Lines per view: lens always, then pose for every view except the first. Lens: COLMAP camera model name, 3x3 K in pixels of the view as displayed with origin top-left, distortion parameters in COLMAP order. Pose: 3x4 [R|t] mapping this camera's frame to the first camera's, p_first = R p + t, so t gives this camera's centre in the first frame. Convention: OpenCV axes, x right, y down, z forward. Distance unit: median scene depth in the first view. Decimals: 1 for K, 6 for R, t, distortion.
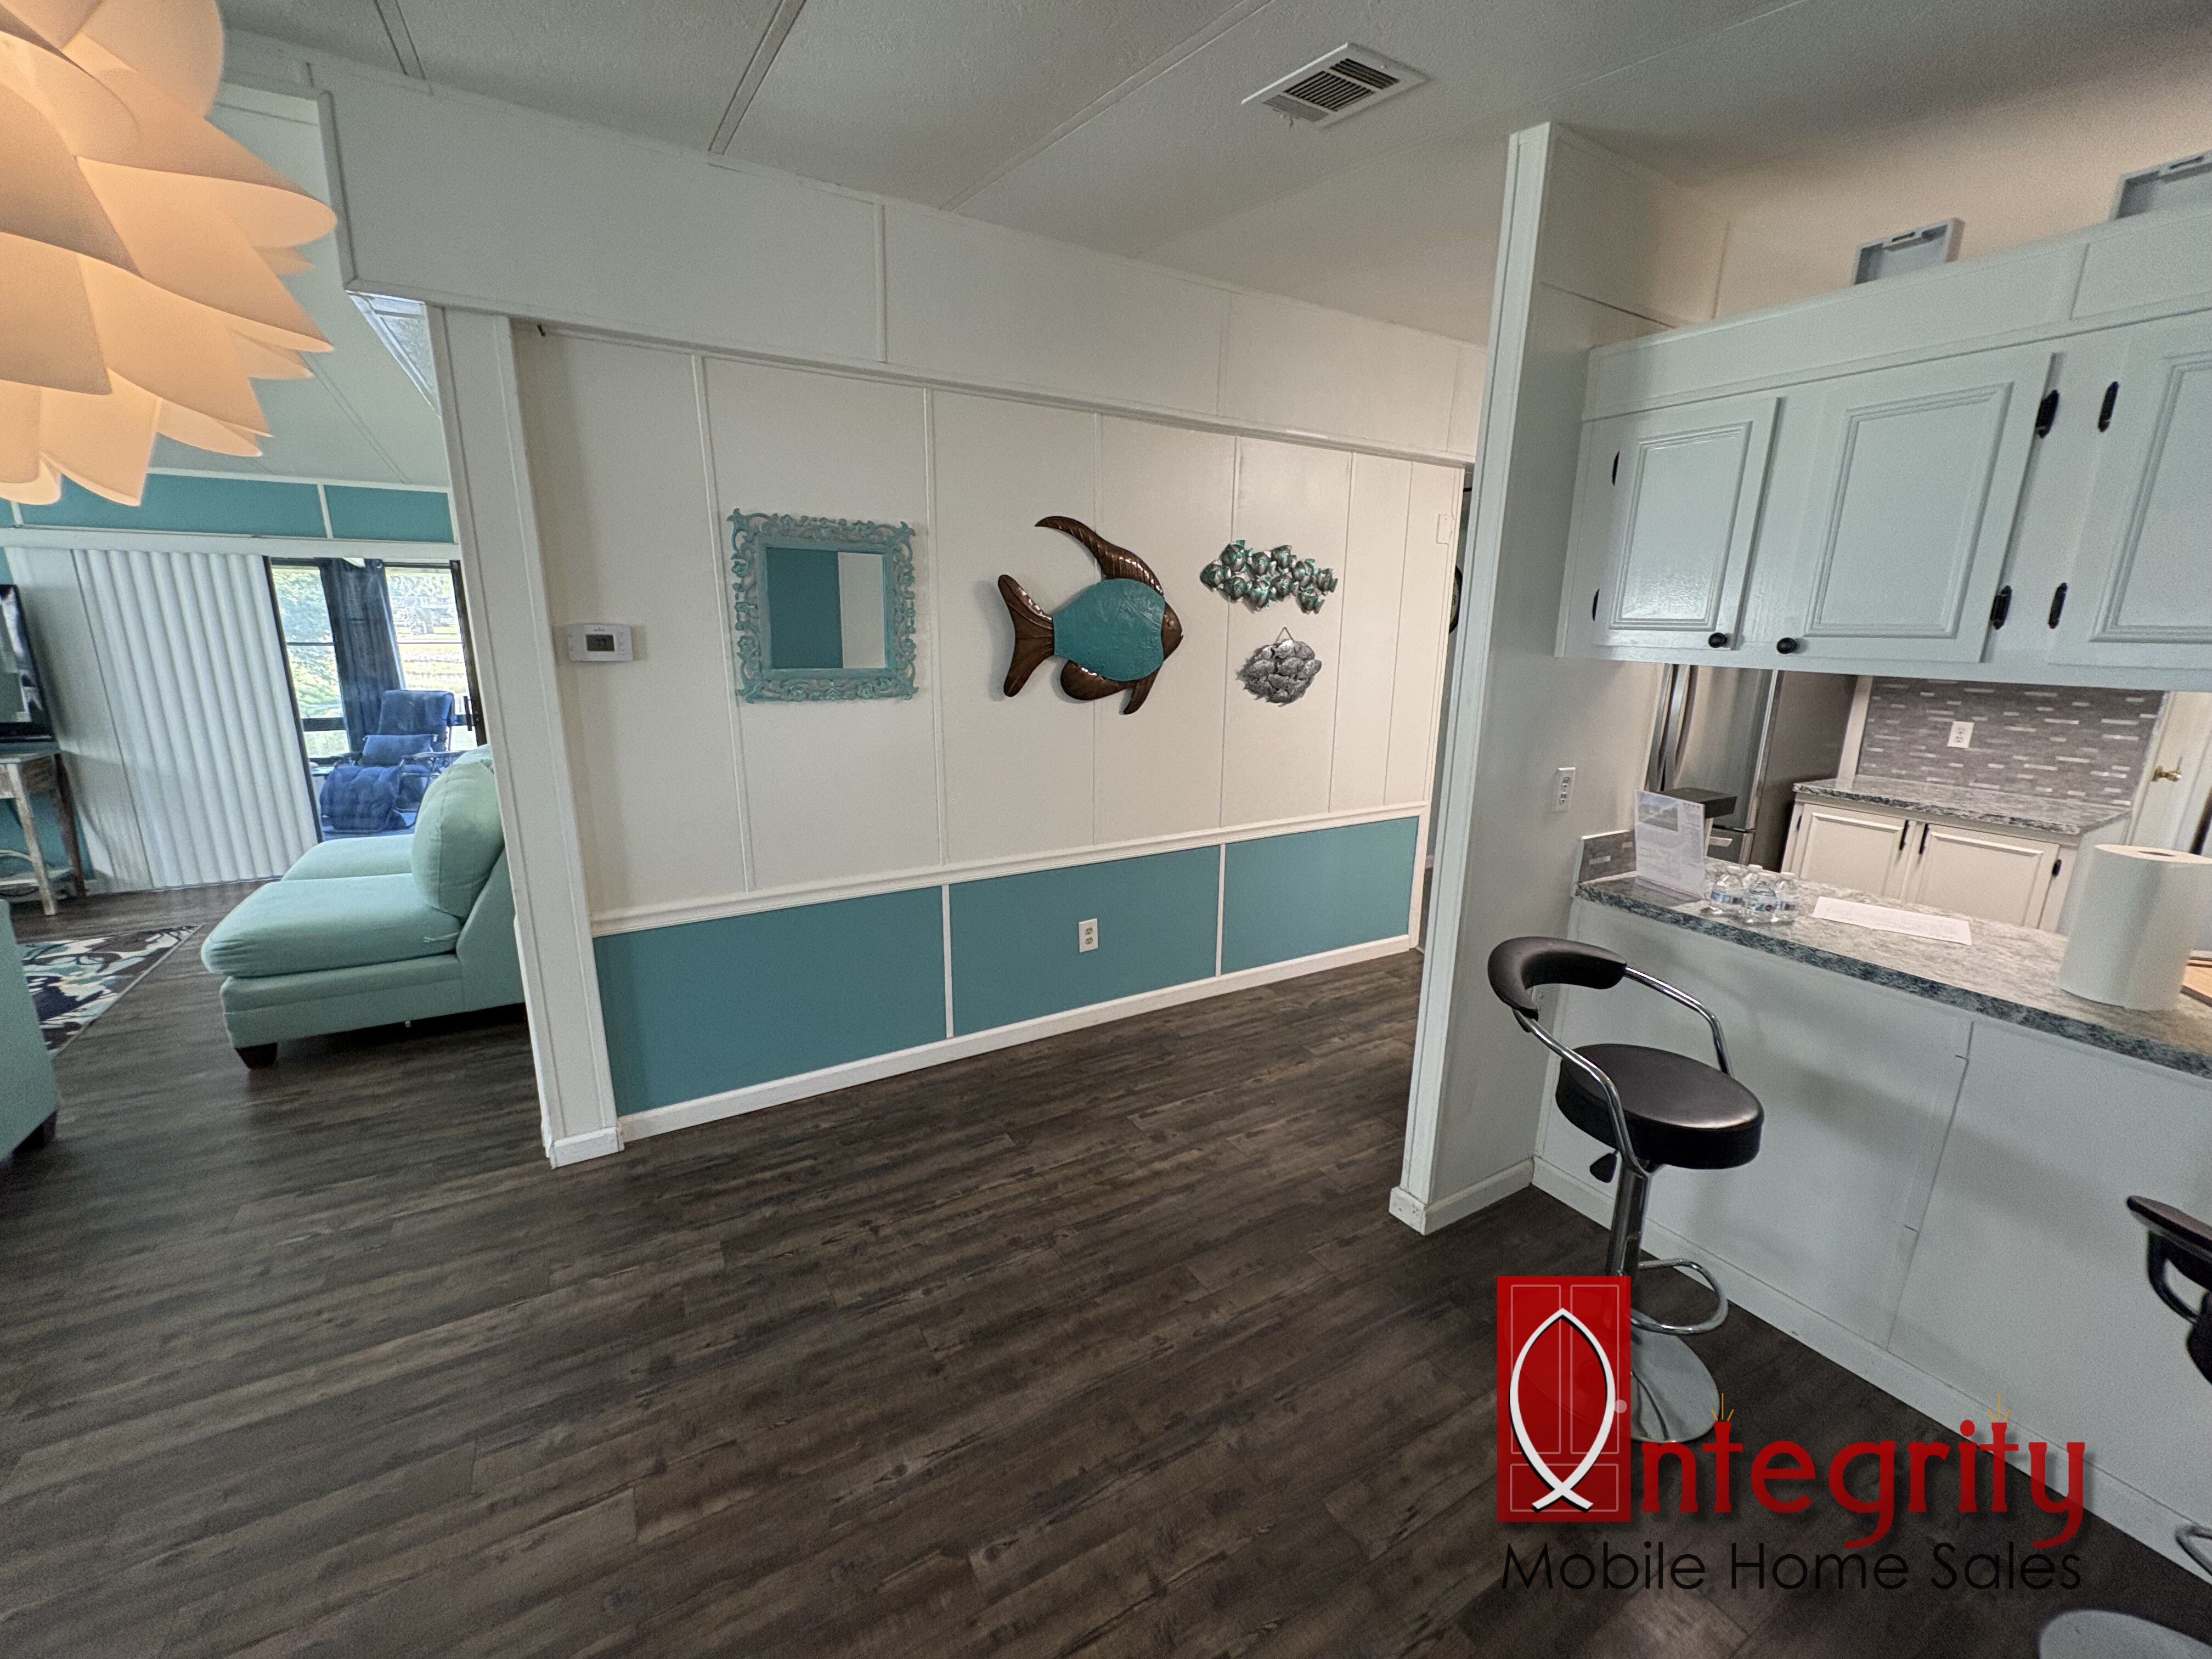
lens RADIAL K [[882.0, 0, 1106.9], [0, 882.0, 828.4], [0, 0, 1]] dist [-0.000214, 0.000021]
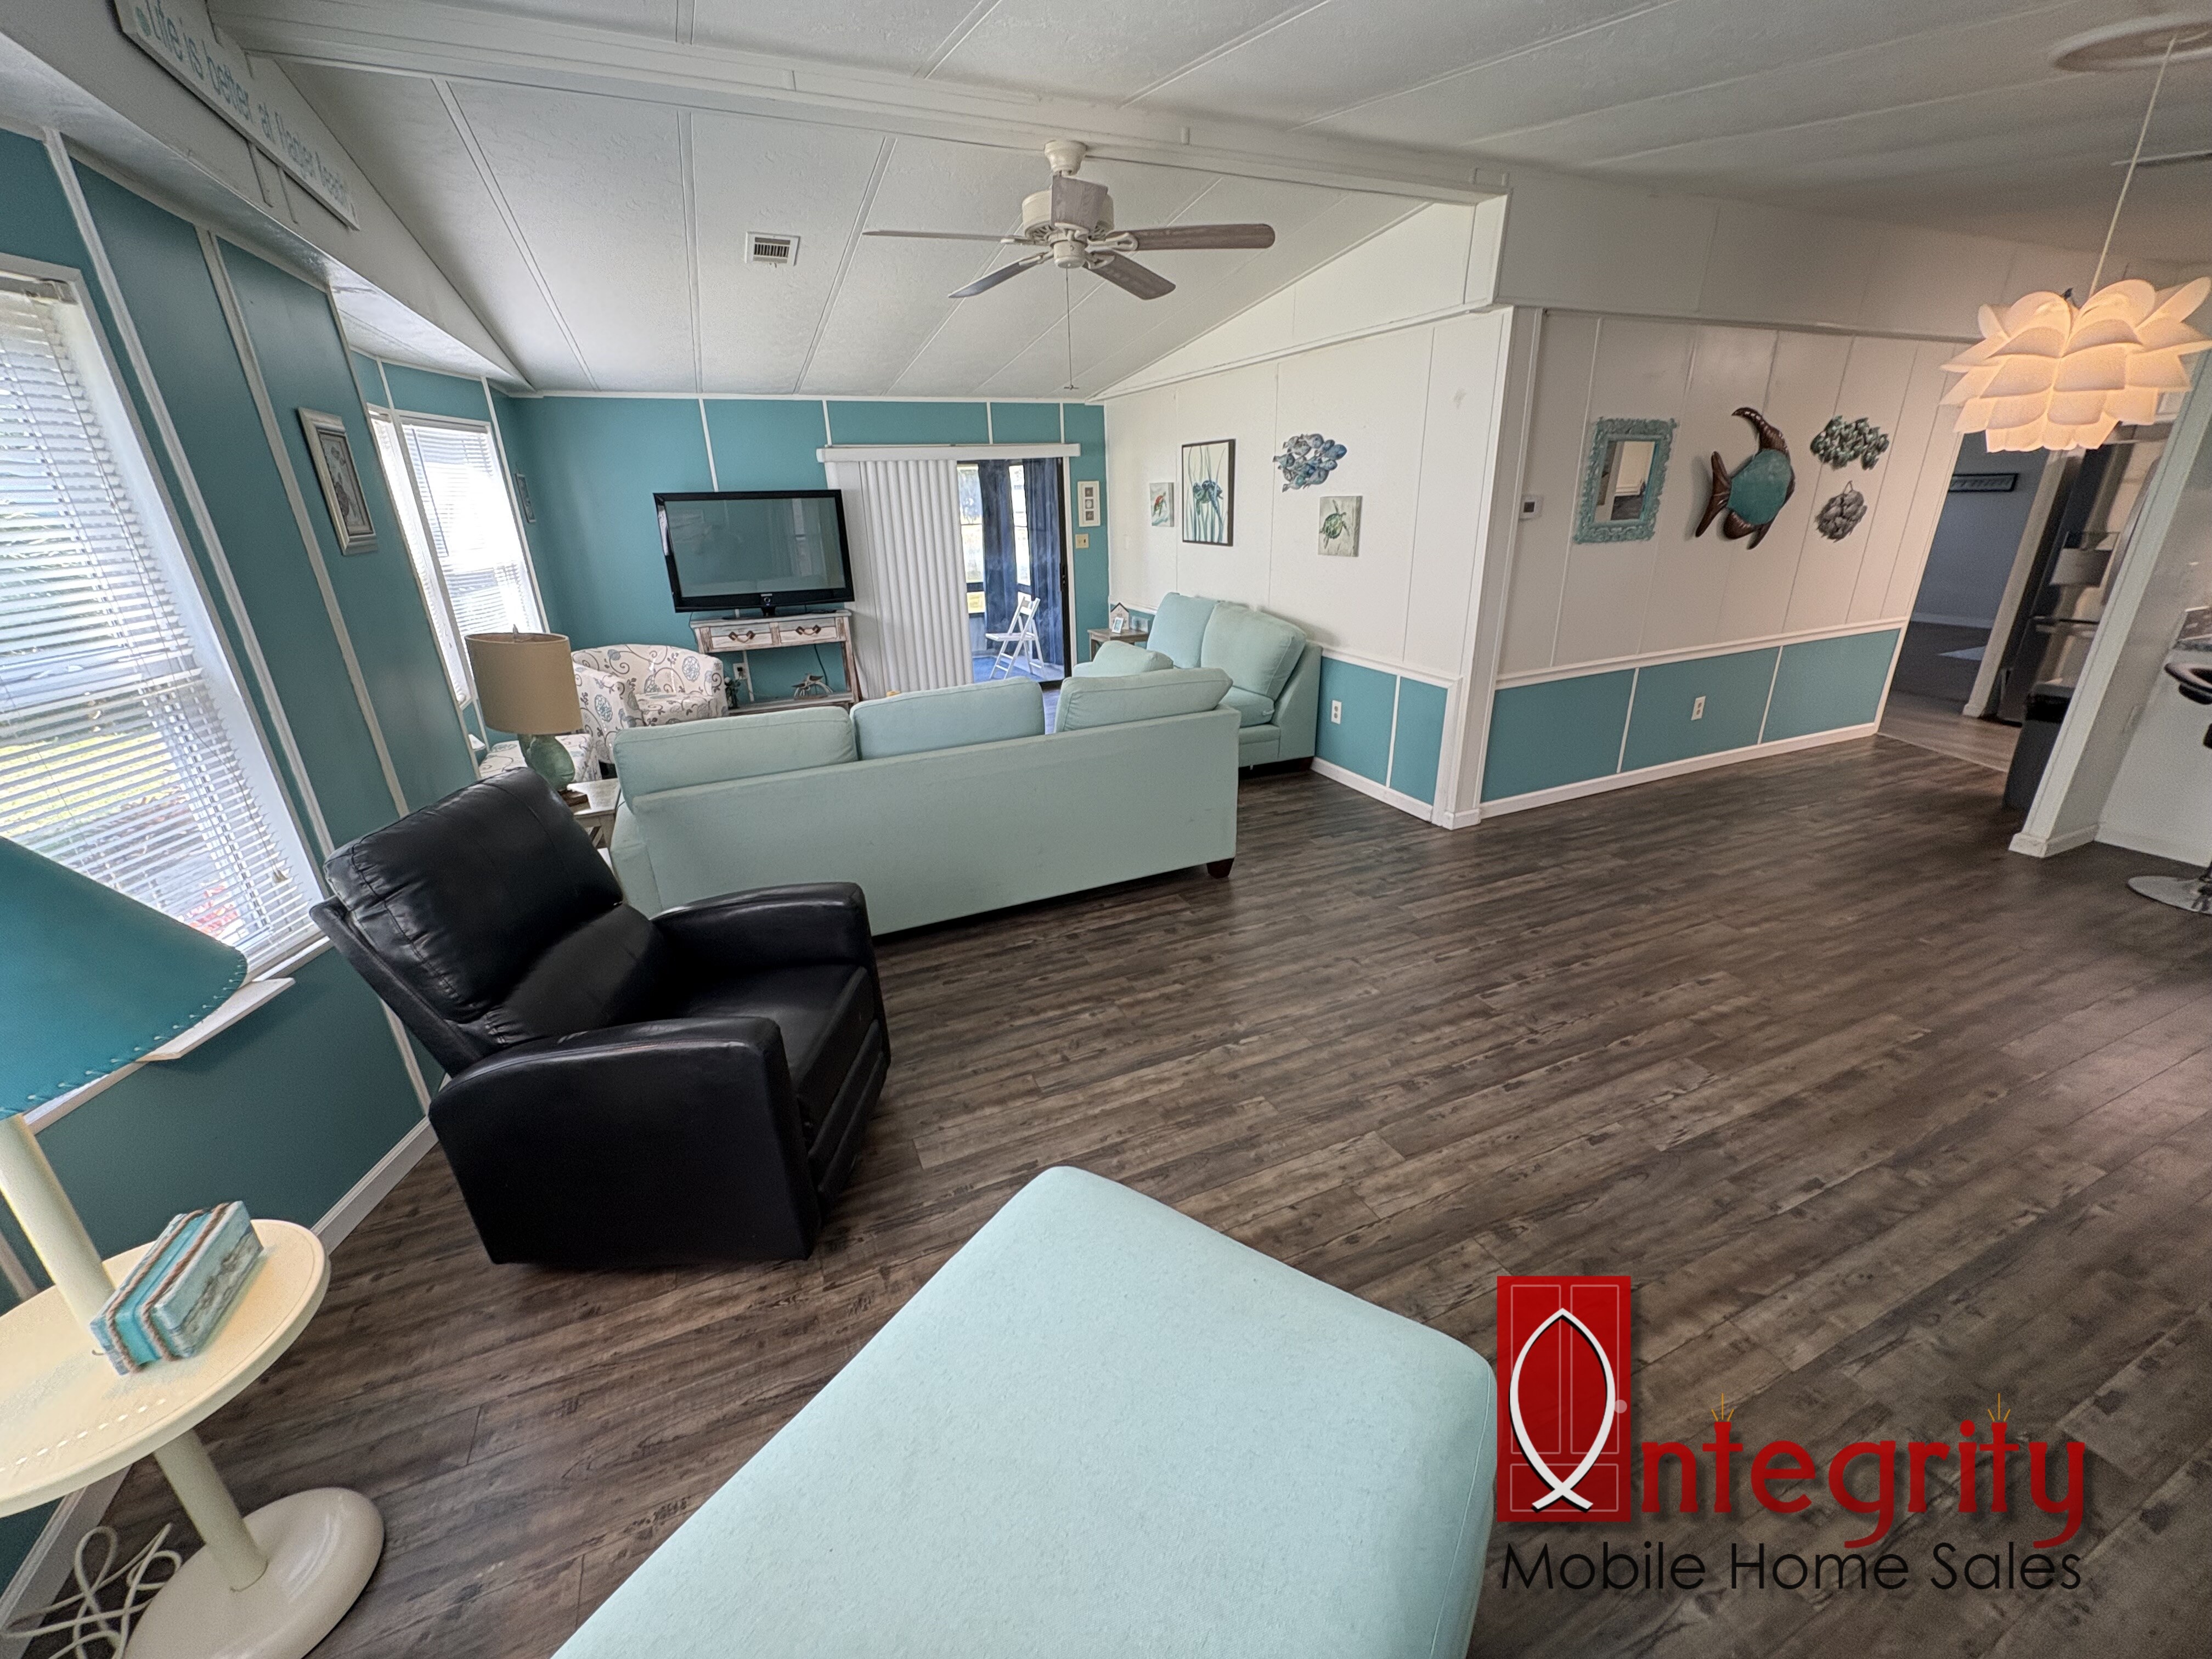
lens RADIAL K [[881.8, 0, 1108.8], [0, 881.8, 829.7], [0, 0, 1]] dist [0.000030, 0.000446]
pose [[0.993447, 0.001758, -0.114278, -0.992982], [0.013865, 0.990642, 0.135778, 0.131547], [0.113448, -0.136473, 0.984126, -0.686337]]
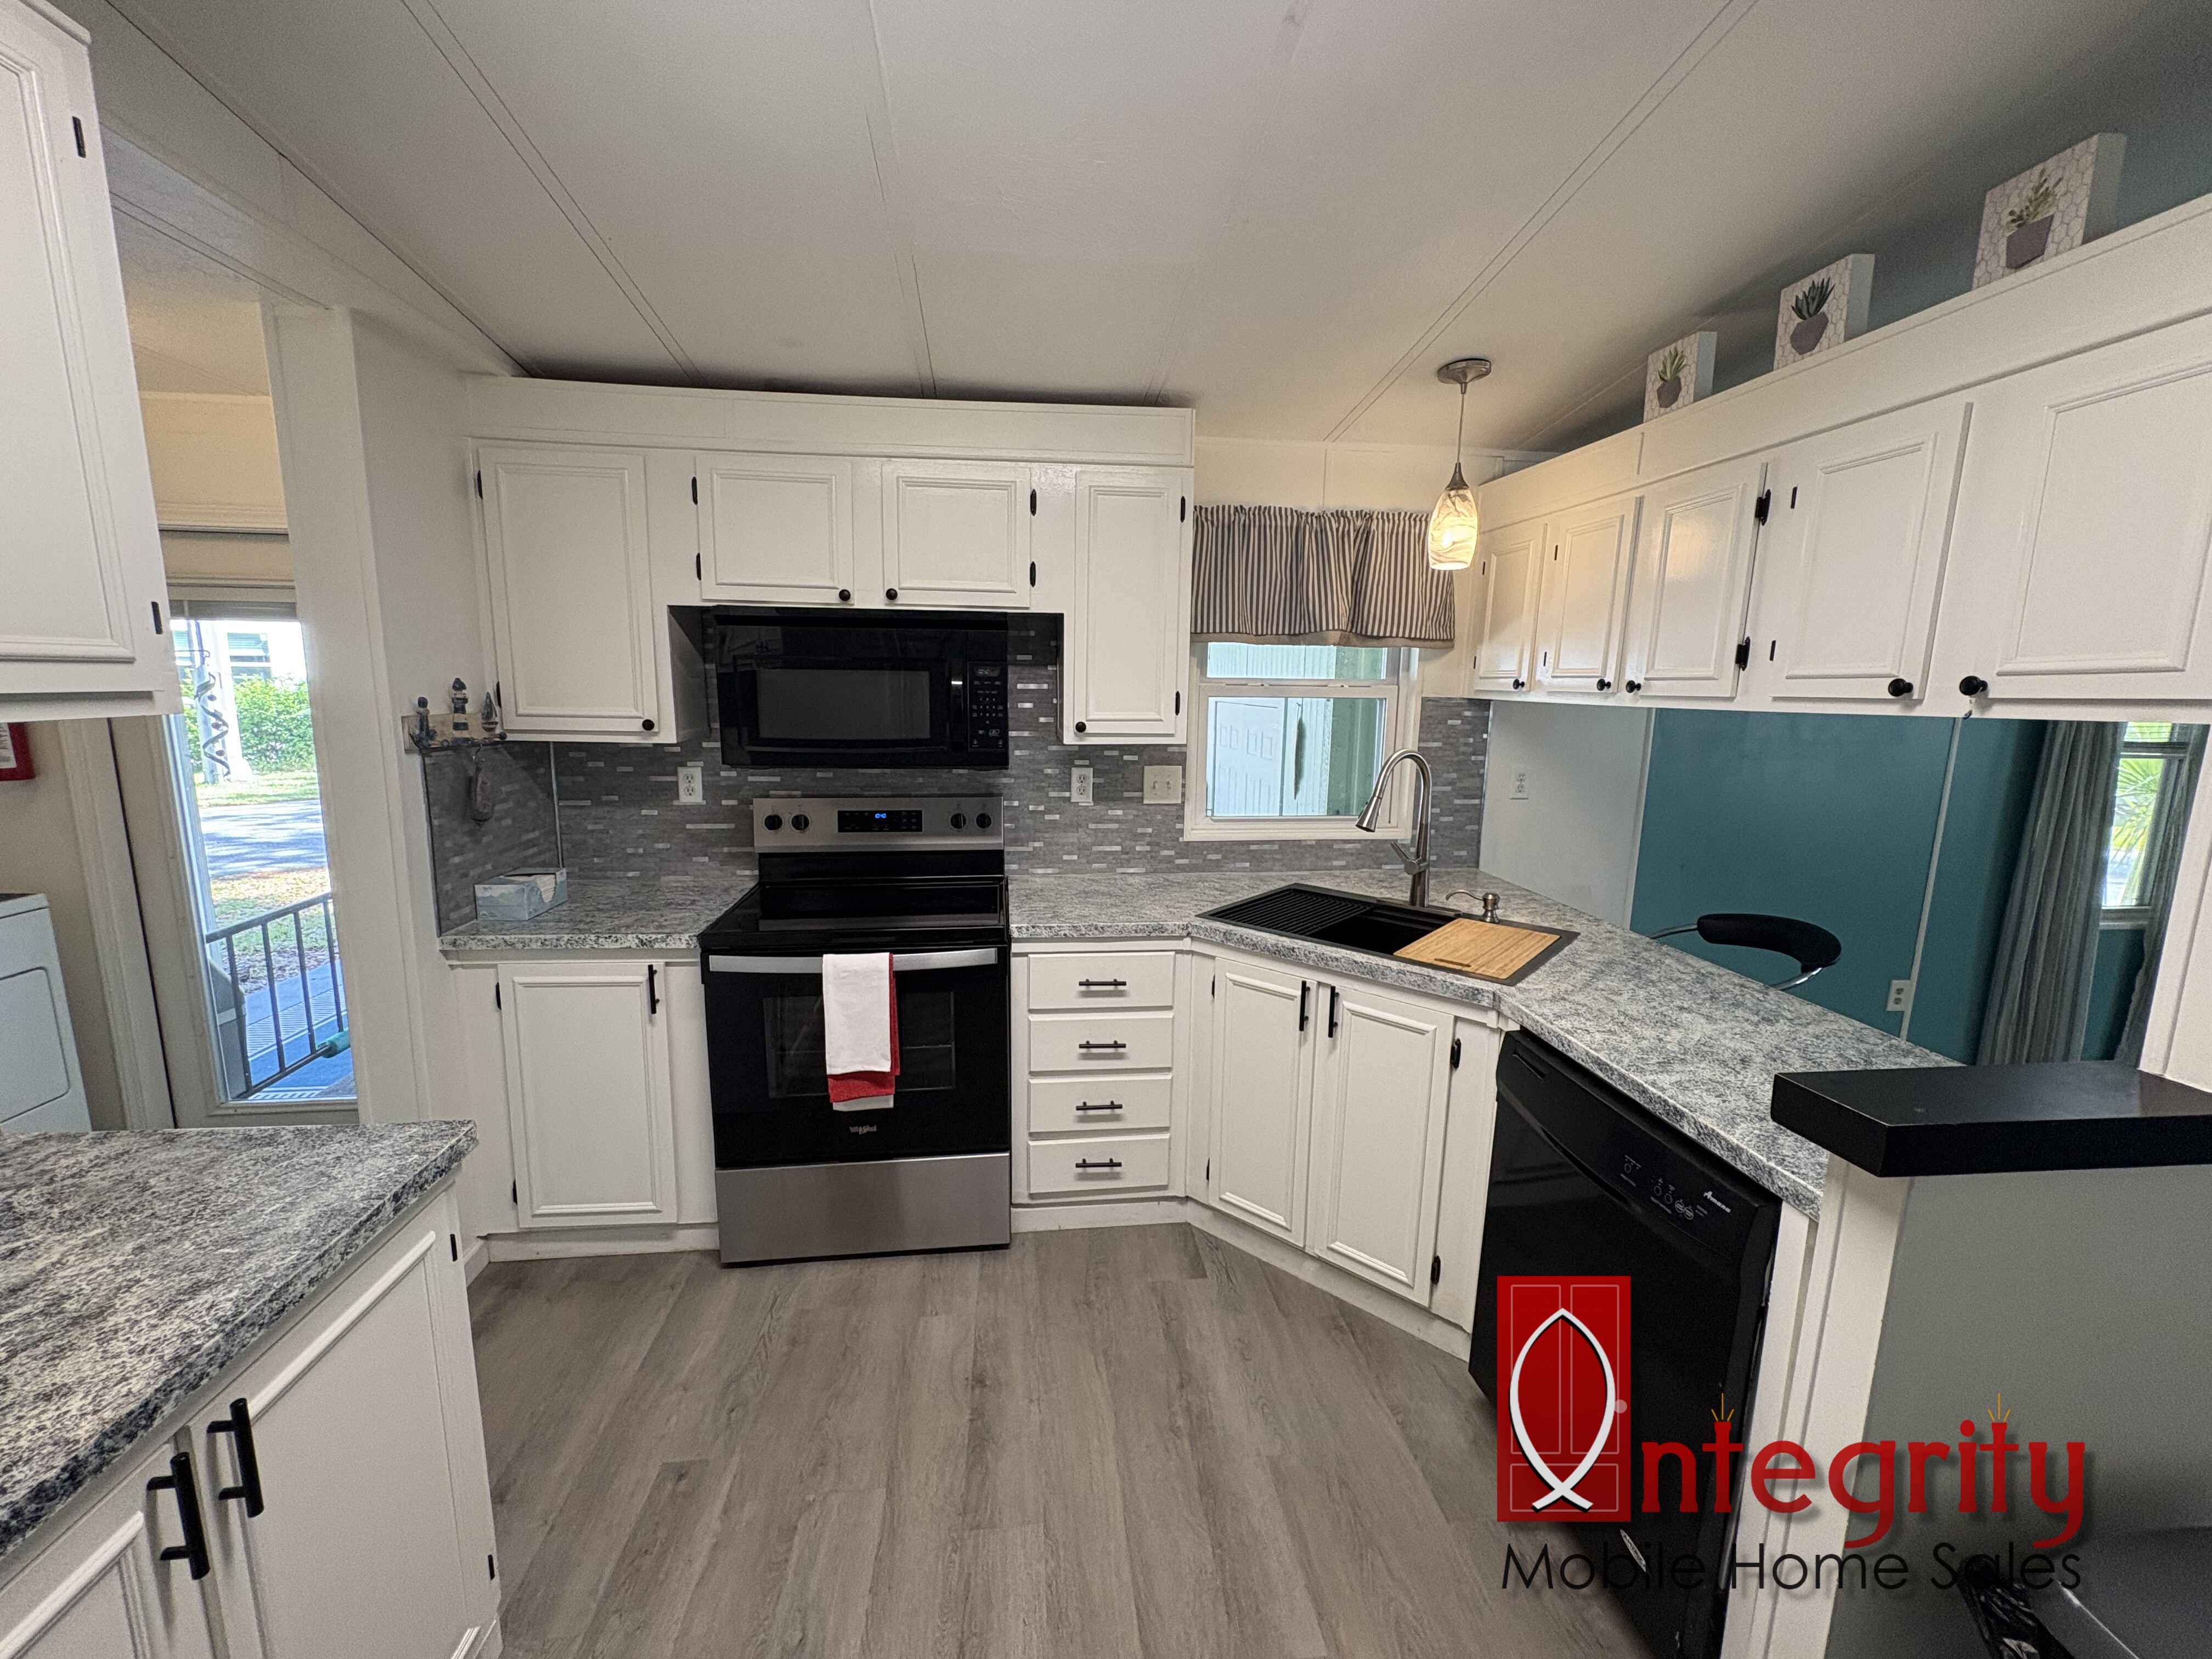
lens RADIAL K [[881.8, 0, 1108.8], [0, 881.8, 829.7], [0, 0, 1]] dist [0.000030, 0.000446]
pose [[-0.917740, -0.093702, 0.385971, 0.795137], [0.062703, 0.925407, 0.373752, -0.285893], [-0.392201, 0.367208, -0.843408, 1.324583]]
